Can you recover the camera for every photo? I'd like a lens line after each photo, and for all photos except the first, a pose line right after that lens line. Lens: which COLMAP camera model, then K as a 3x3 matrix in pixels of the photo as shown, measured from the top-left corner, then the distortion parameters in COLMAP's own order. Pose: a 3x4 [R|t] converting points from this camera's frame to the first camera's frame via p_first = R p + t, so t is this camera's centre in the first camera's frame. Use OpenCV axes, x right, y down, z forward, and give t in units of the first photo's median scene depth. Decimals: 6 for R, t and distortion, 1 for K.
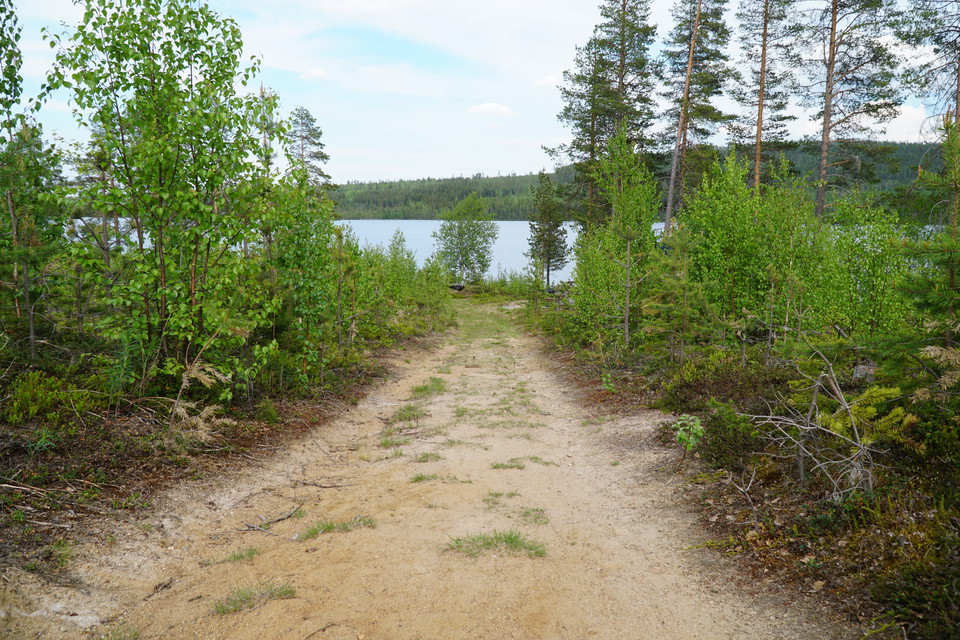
lens RADIAL K [[733.4, 0, 480.2], [0, 733.4, 321.4], [0, 0, 1]] dist [0.004245, 0.000142]
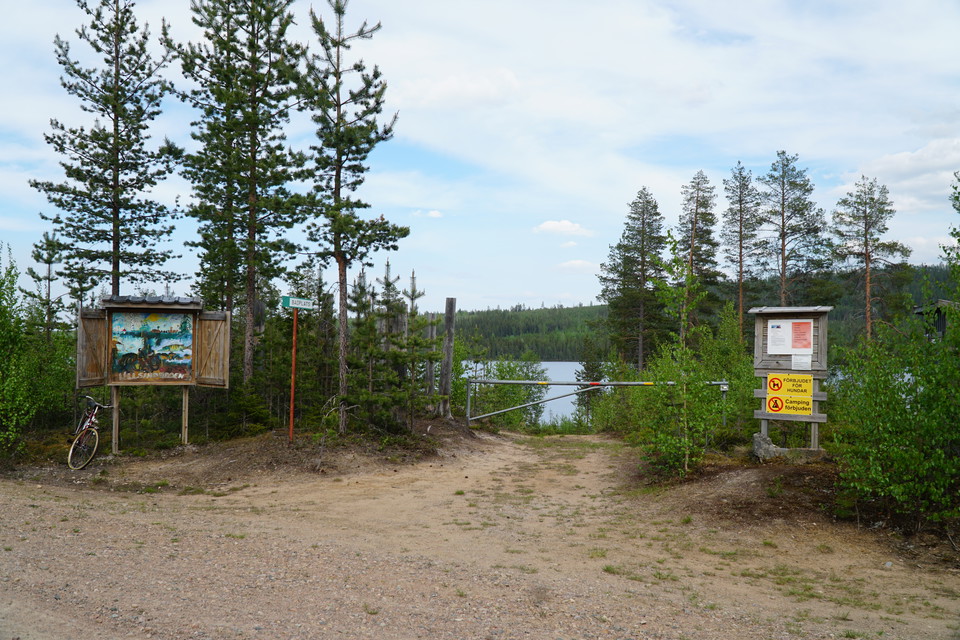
lens RADIAL K [[875.2, 0, 478.0], [0, 875.2, 320.8], [0, 0, 1]] dist [0.010138, 0.000000]
pose [[0.998823, -0.002258, -0.048460, -0.029138], [-0.006478, 0.983761, -0.179364, 0.041646], [0.048078, 0.179467, 0.982589, -0.524378]]
